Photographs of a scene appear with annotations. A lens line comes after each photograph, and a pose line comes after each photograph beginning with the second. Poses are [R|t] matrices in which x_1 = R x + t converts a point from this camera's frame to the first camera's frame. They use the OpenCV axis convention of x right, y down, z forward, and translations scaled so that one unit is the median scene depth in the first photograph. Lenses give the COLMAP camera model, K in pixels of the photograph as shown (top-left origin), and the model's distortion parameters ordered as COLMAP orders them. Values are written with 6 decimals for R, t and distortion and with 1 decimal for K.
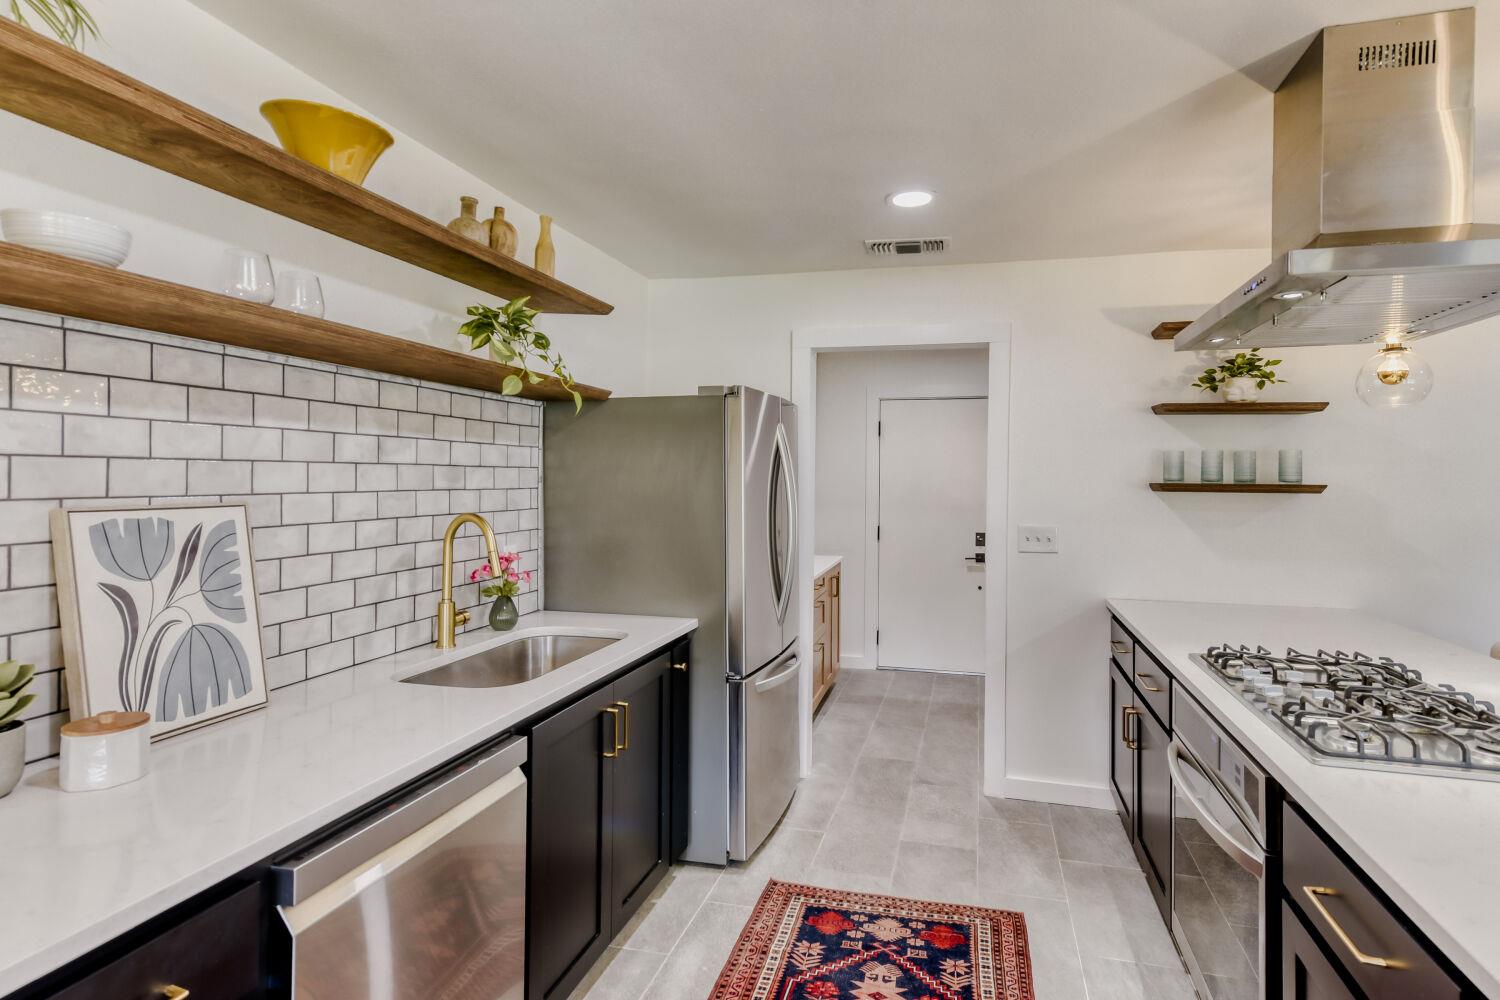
lens RADIAL K [[772.9, 0, 802.2], [0, 772.9, 482.8], [0, 0, 1]] dist [0.000884, -0.000275]
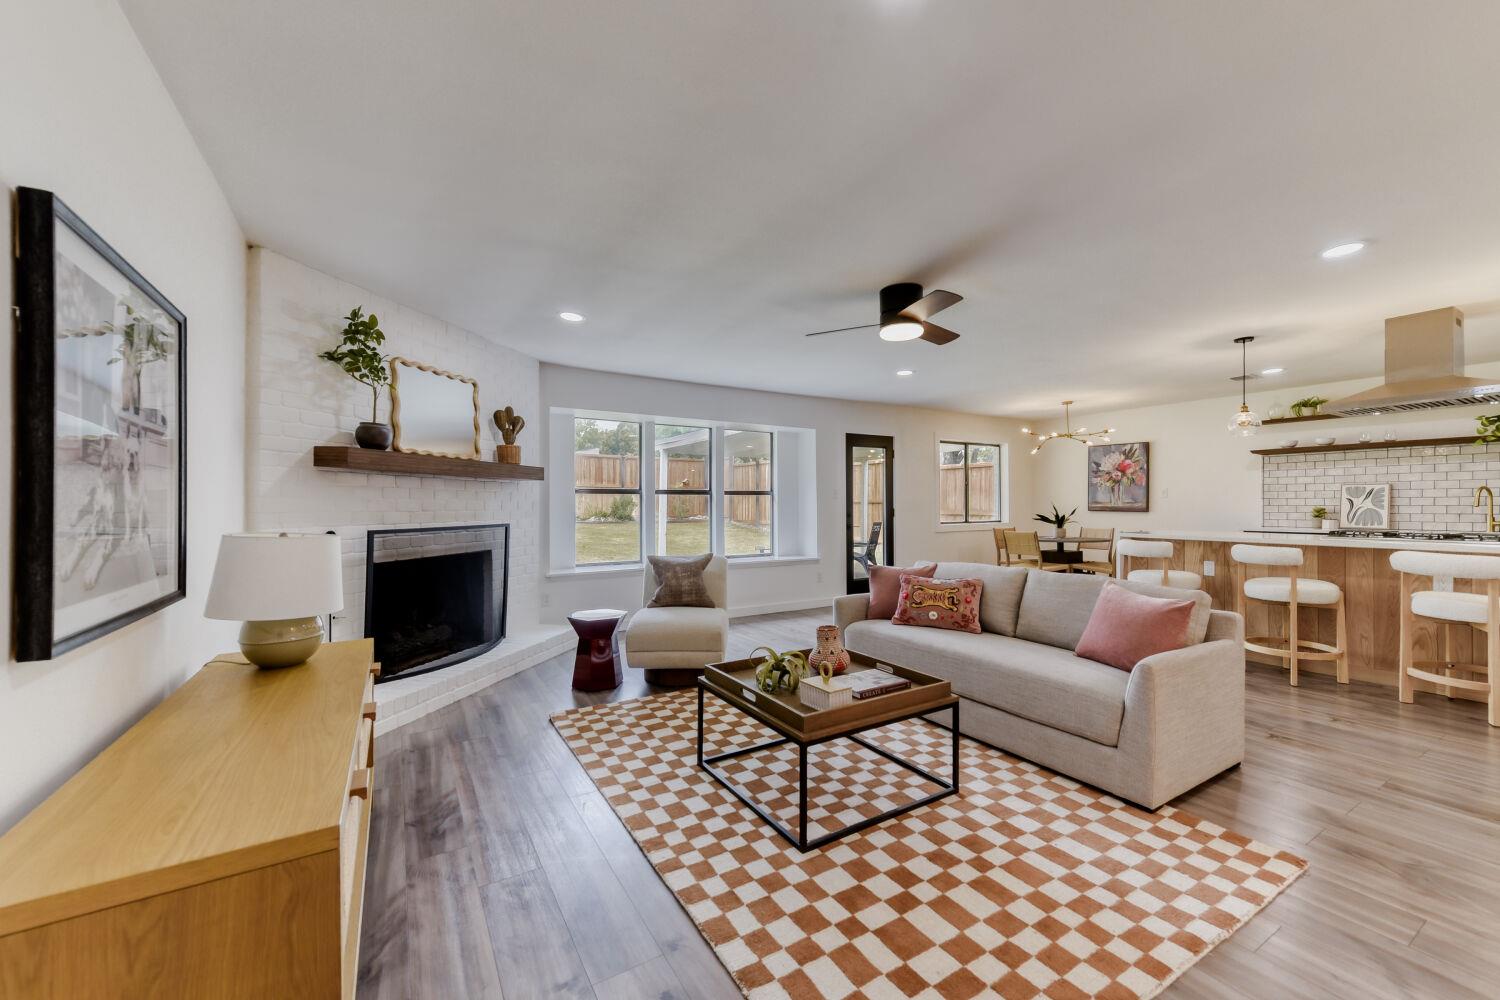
lens RADIAL K [[605.0, 0, 749.5], [0, 605.0, 506.6], [0, 0, 1]] dist [0.000984, 0.000016]
pose [[-0.695102, -0.012020, -0.718811, 3.793627], [-0.014677, 0.999889, -0.002527, 0.195062], [0.718761, 0.008794, -0.695201, 0.693178]]
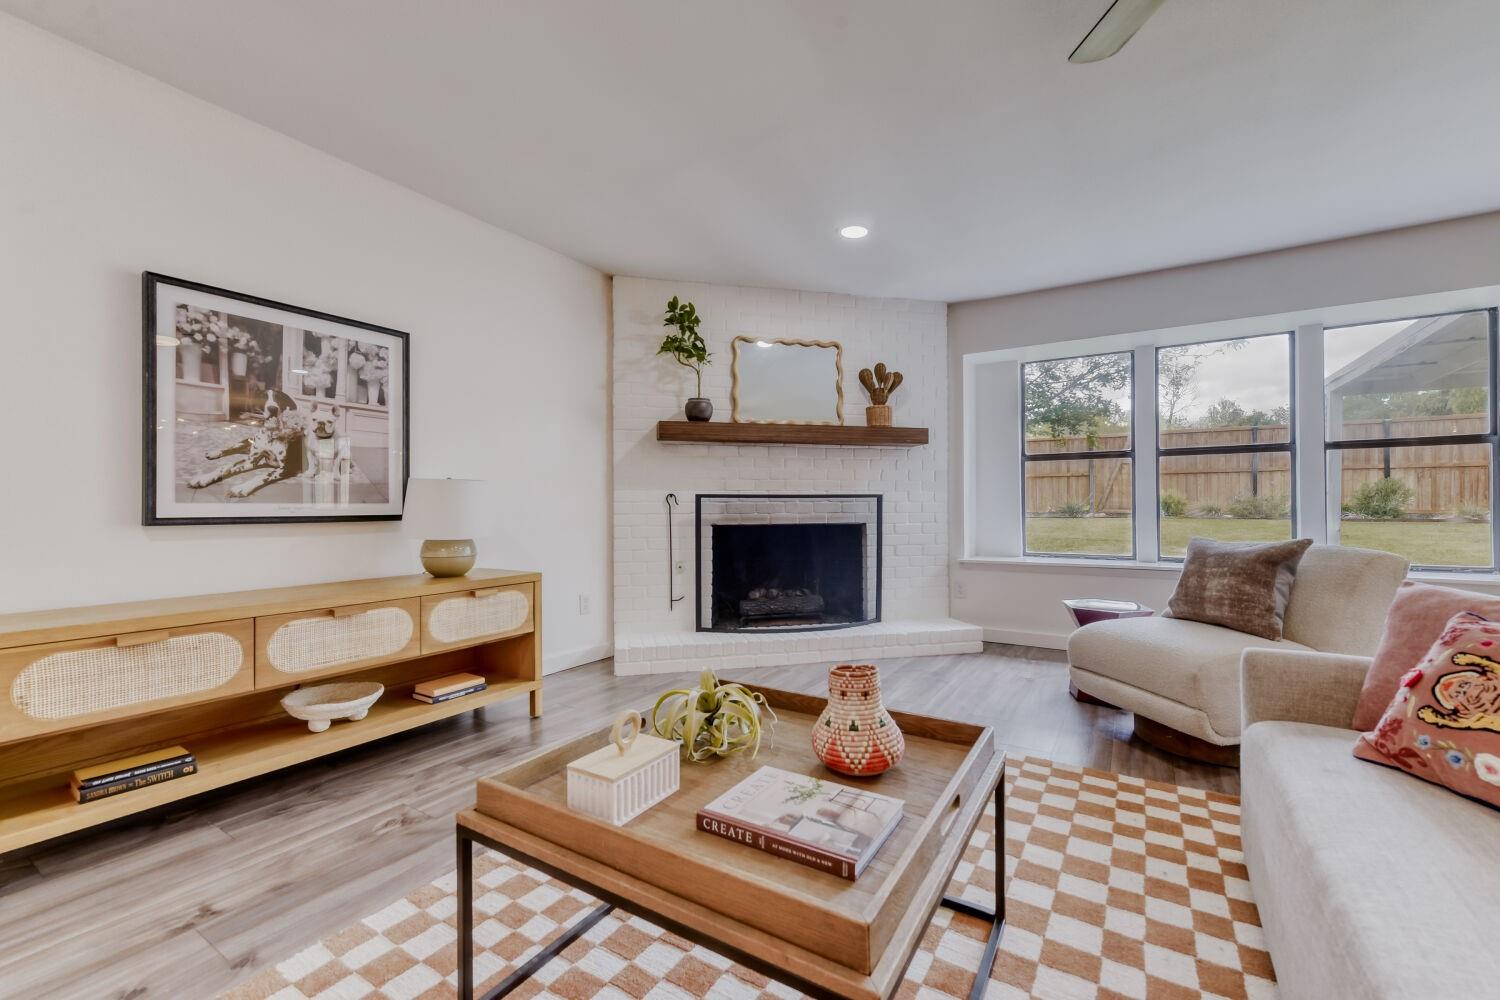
lens RADIAL K [[591.9, 0, 748.7], [0, 591.9, 502.8], [0, 0, 1]] dist [-0.000092, -0.000248]
pose [[-0.951796, -0.009957, 0.306569, 2.557890], [-0.008415, 0.999944, 0.006352, 0.289065], [-0.306615, 0.003466, -0.951827, 0.480693]]
